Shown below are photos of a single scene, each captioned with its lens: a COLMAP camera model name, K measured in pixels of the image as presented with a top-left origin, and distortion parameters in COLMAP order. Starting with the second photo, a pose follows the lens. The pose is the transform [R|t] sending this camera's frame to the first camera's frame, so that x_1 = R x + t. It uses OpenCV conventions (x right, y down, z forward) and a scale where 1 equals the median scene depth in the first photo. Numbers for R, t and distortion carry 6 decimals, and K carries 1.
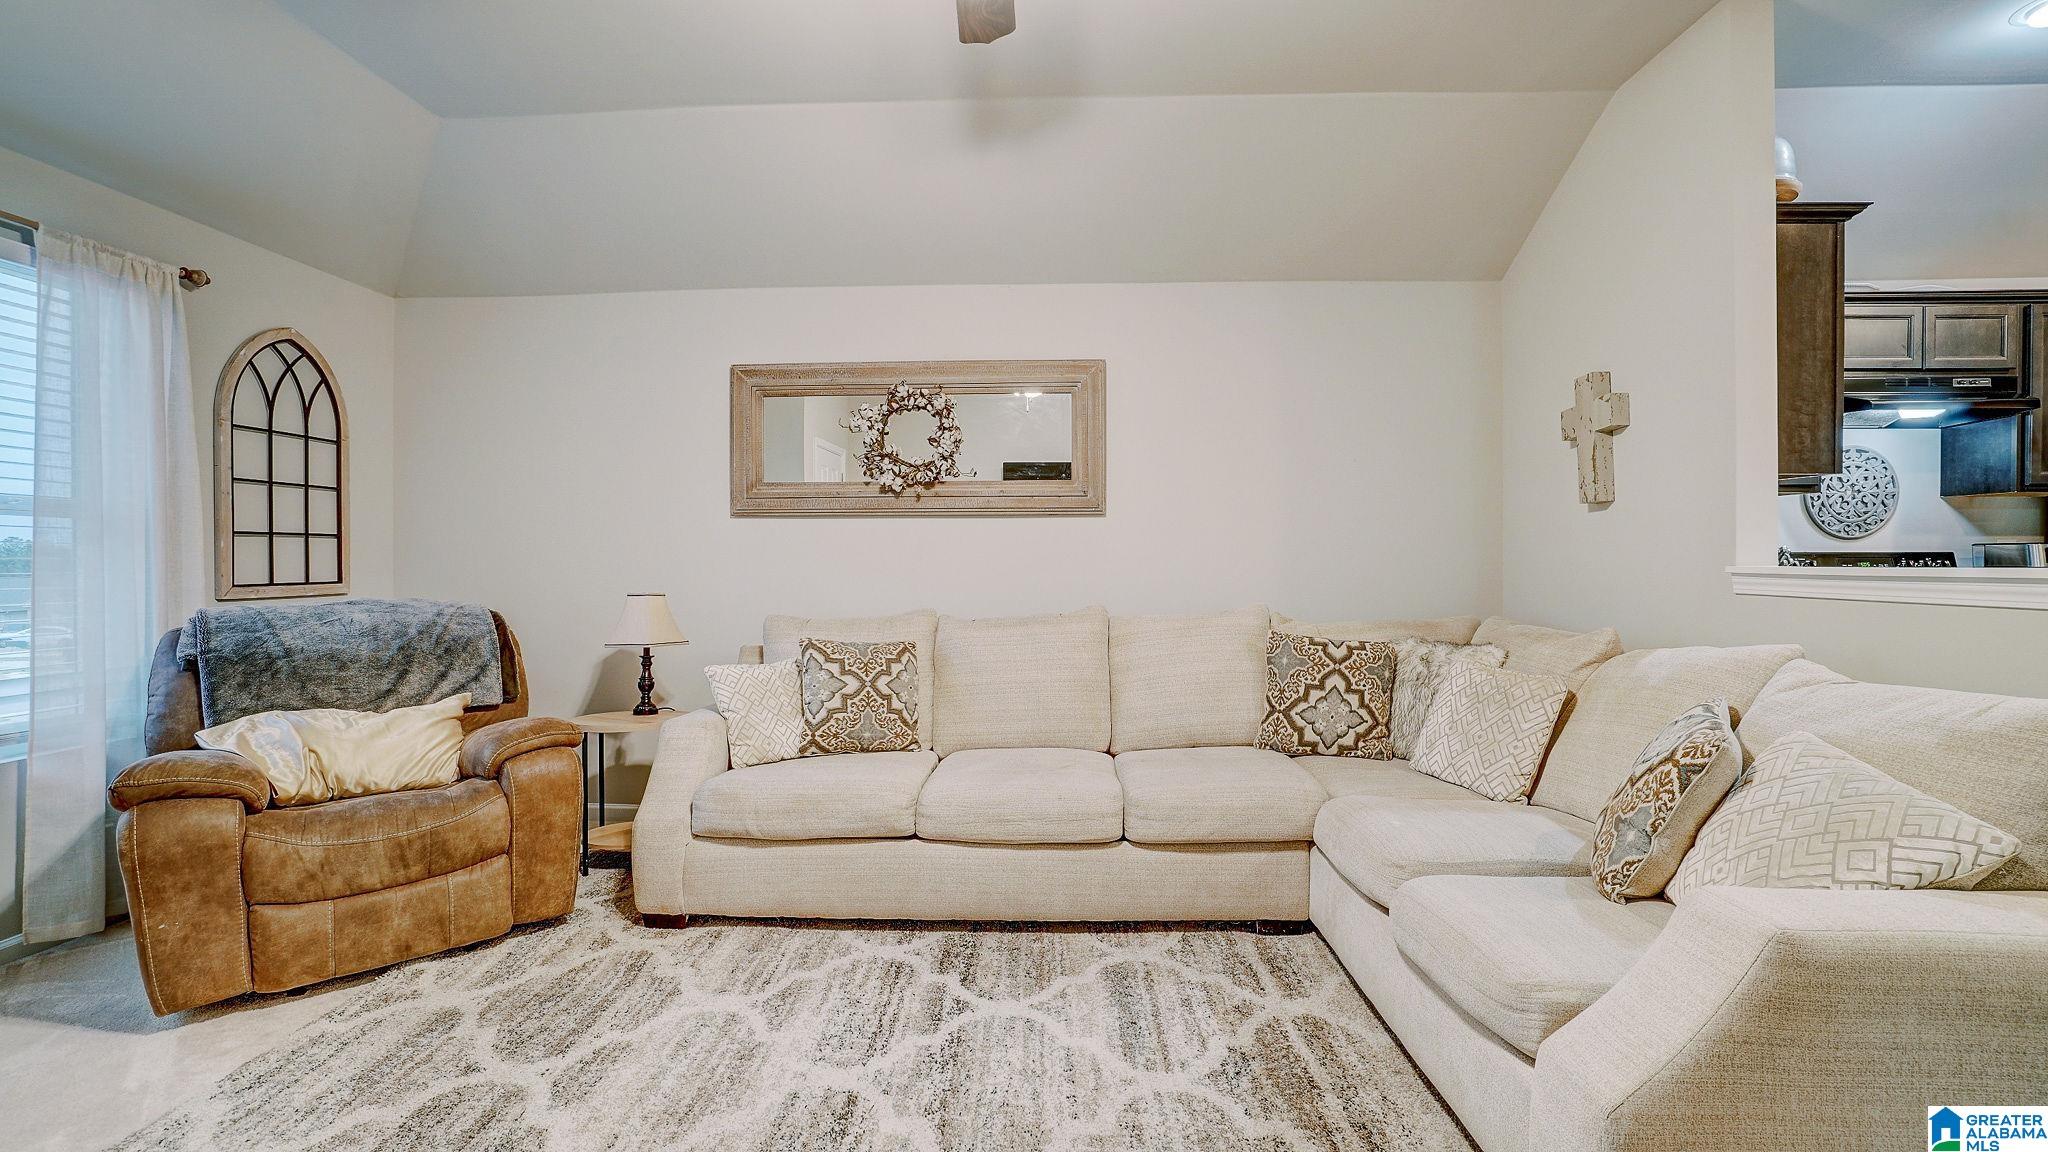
lens RADIAL K [[902.4, 0, 1019.4], [0, 902.4, 565.6], [0, 0, 1]] dist [-0.059669, 0.020523]
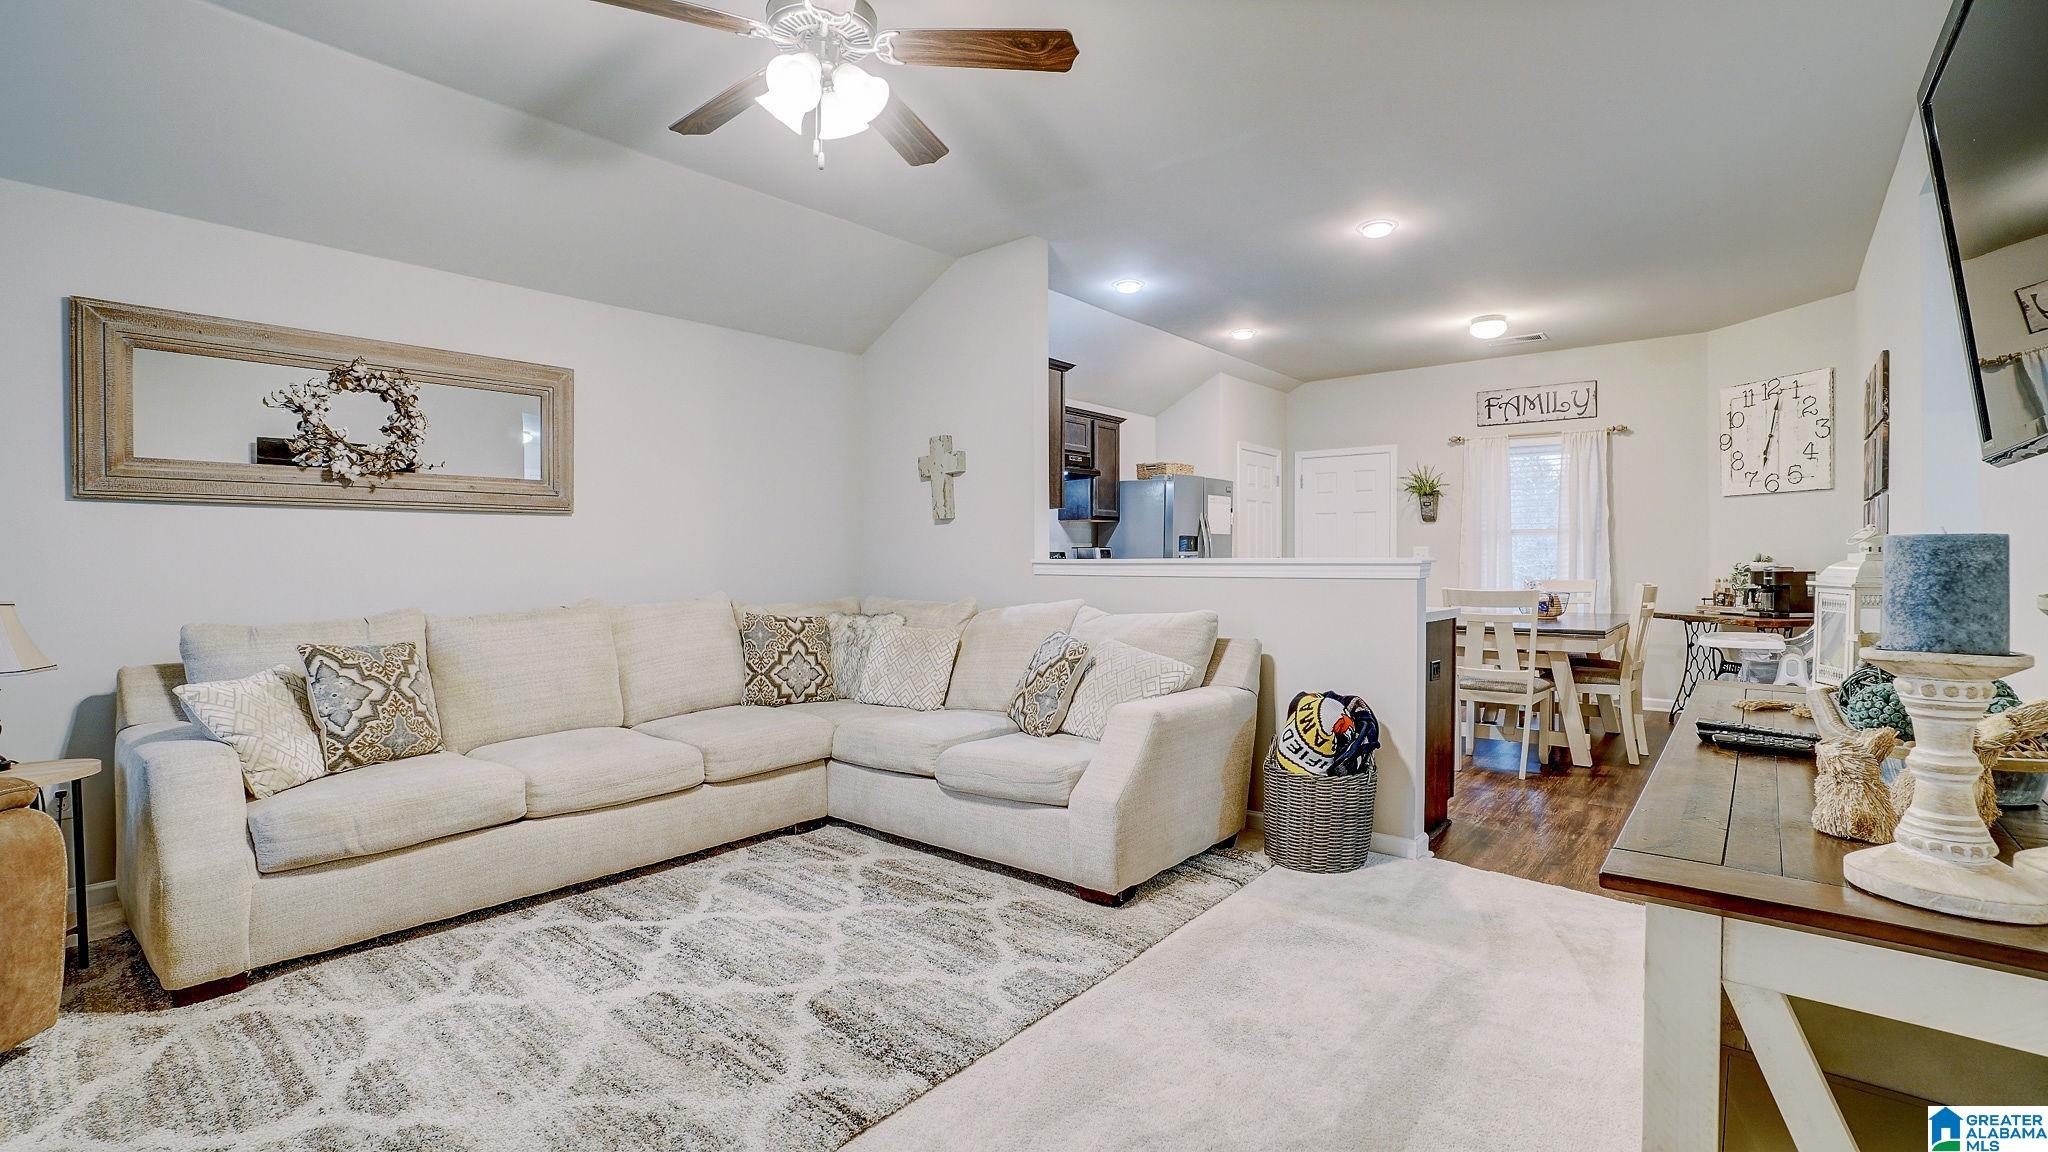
lens RADIAL K [[902.4, 0, 1020.1], [0, 902.4, 565.1], [0, 0, 1]] dist [-0.059669, 0.020523]
pose [[0.619656, -0.007306, 0.784839, -0.509763], [0.007176, 0.999968, 0.003642, 0.005061], [-0.784841, 0.003375, 0.619688, -0.089655]]
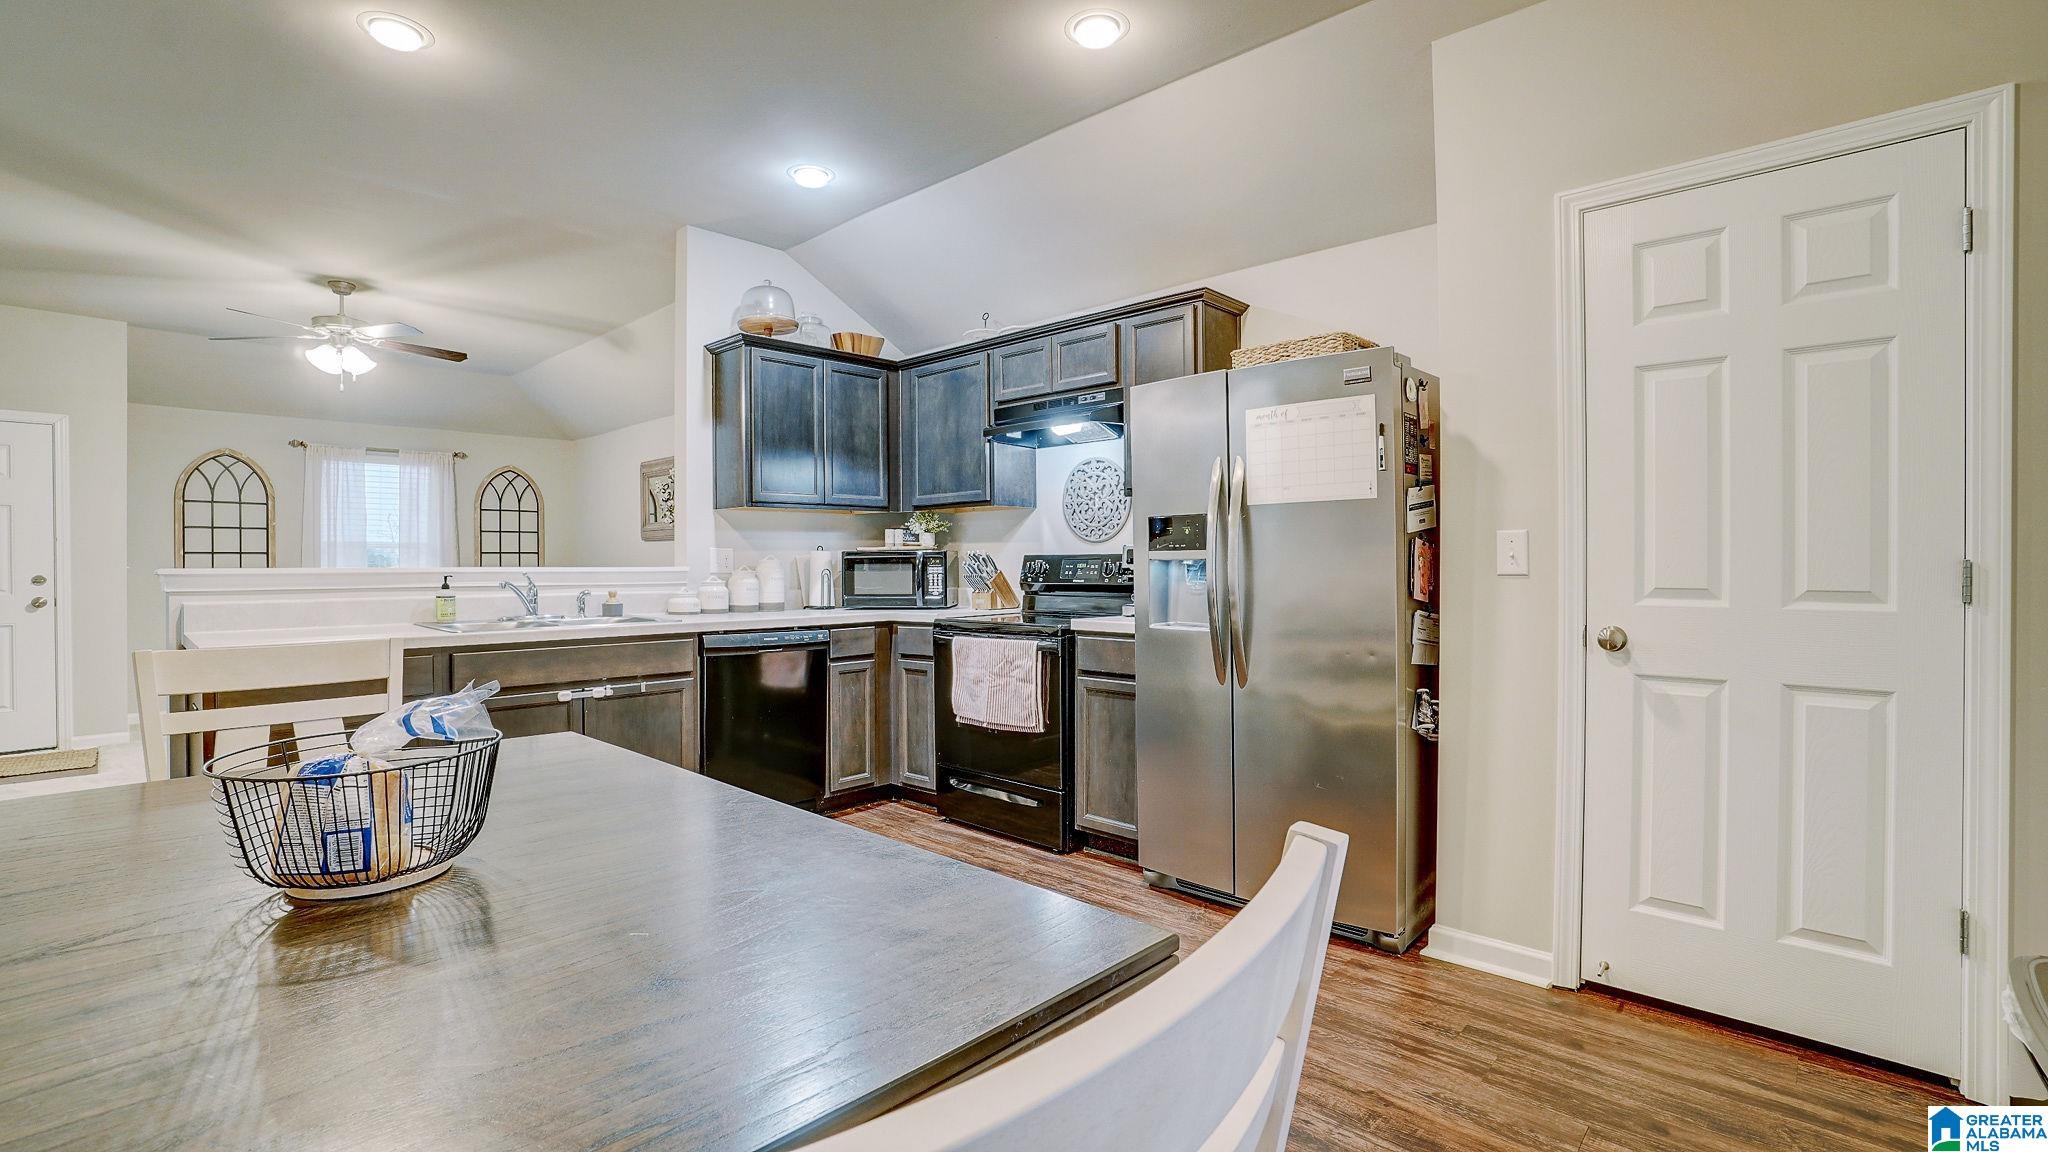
lens RADIAL K [[902.4, 0, 1014.2], [0, 902.4, 565.1], [0, 0, 1]] dist [-0.059669, 0.020523]
pose [[0.756394, -0.000917, -0.654116, 1.966116], [-0.000476, 0.999998, -0.001953, 0.000884], [0.654116, 0.001788, 0.756392, 0.089827]]
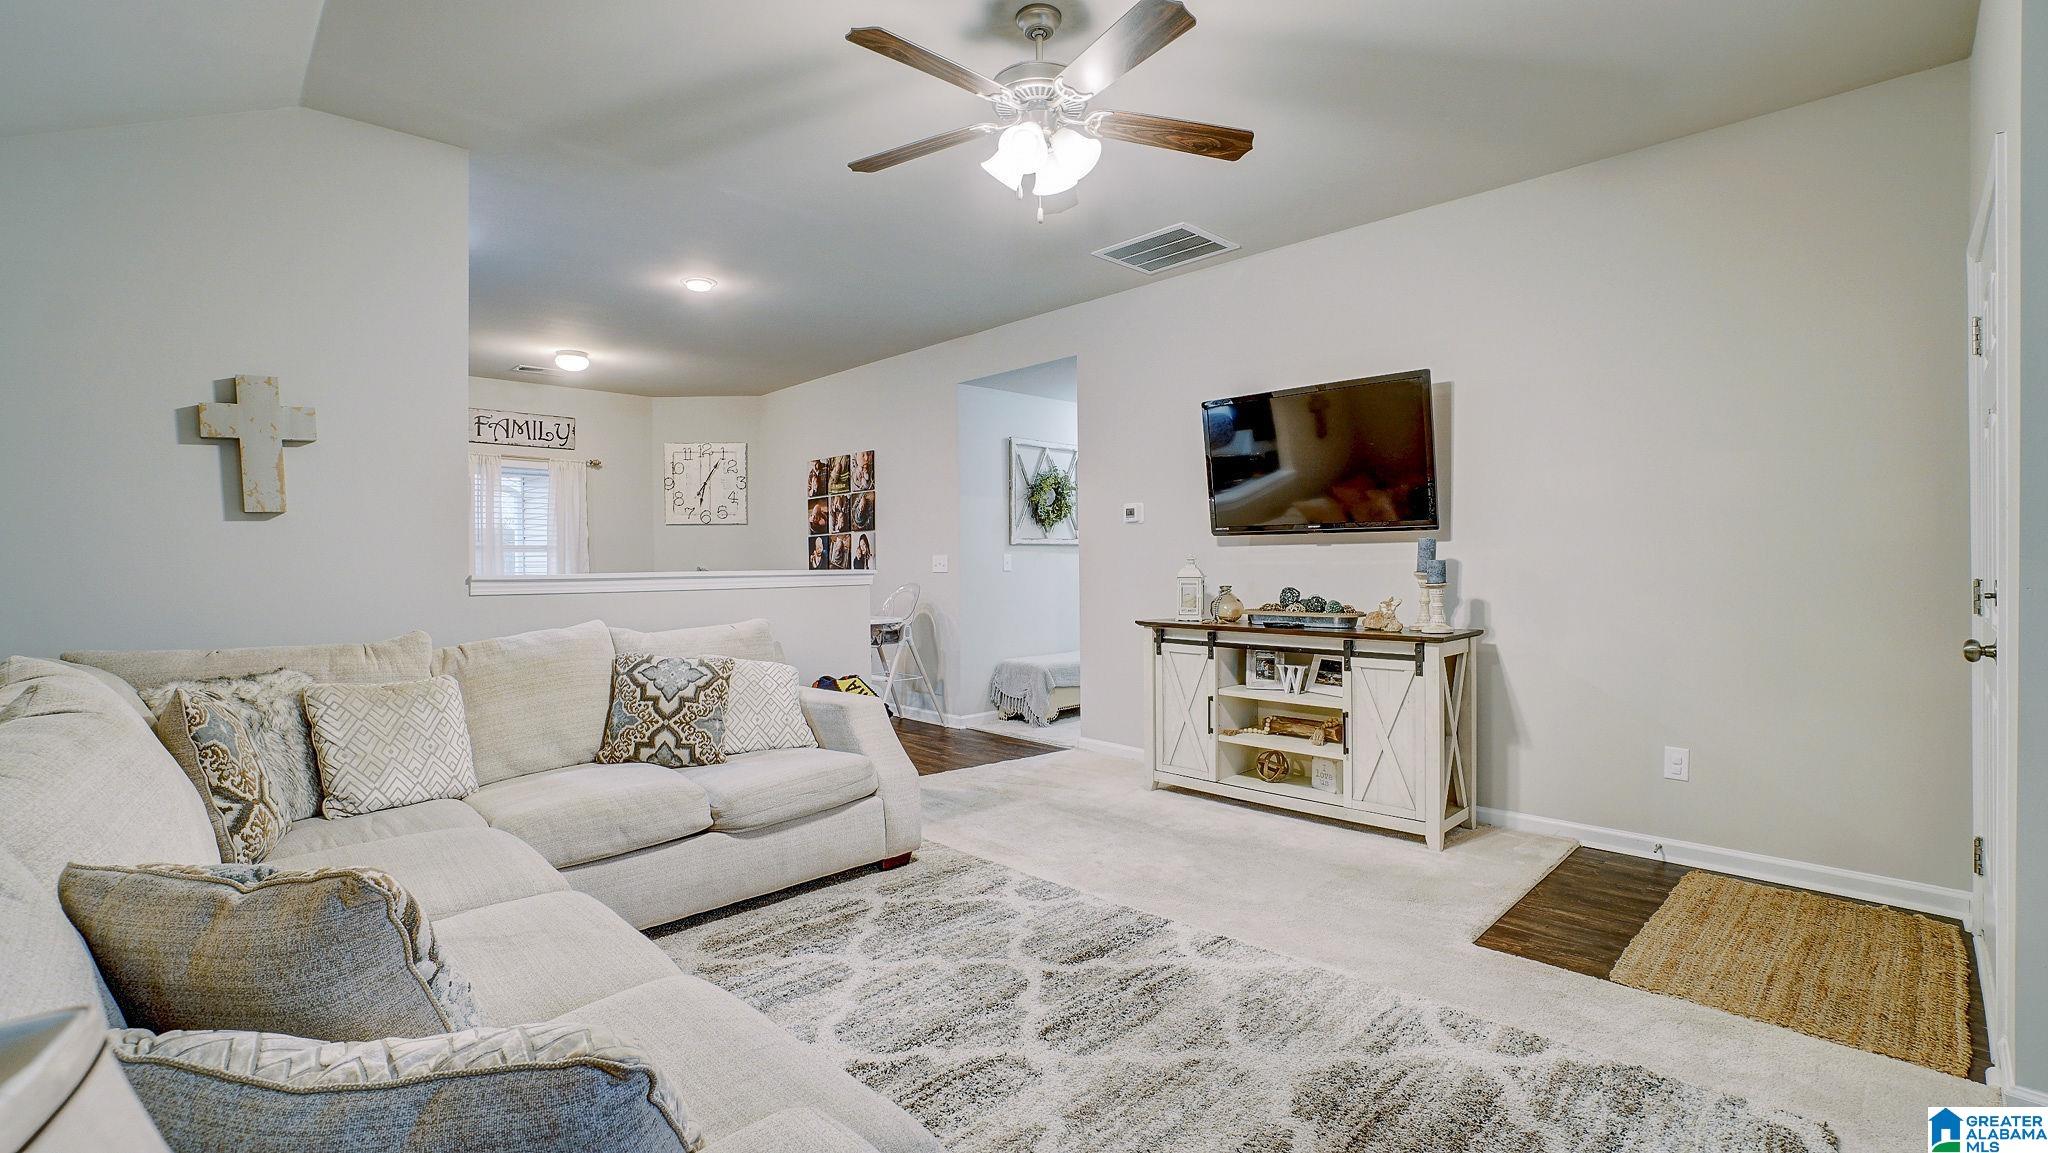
lens RADIAL K [[902.4, 0, 1020.9], [0, 902.4, 563.7], [0, 0, 1]] dist [-0.059669, 0.020523]
pose [[-0.726939, 0.008076, 0.686654, -0.588093], [0.014021, 0.999897, 0.003083, -0.007120], [-0.686559, 0.011869, -0.726977, 1.128209]]
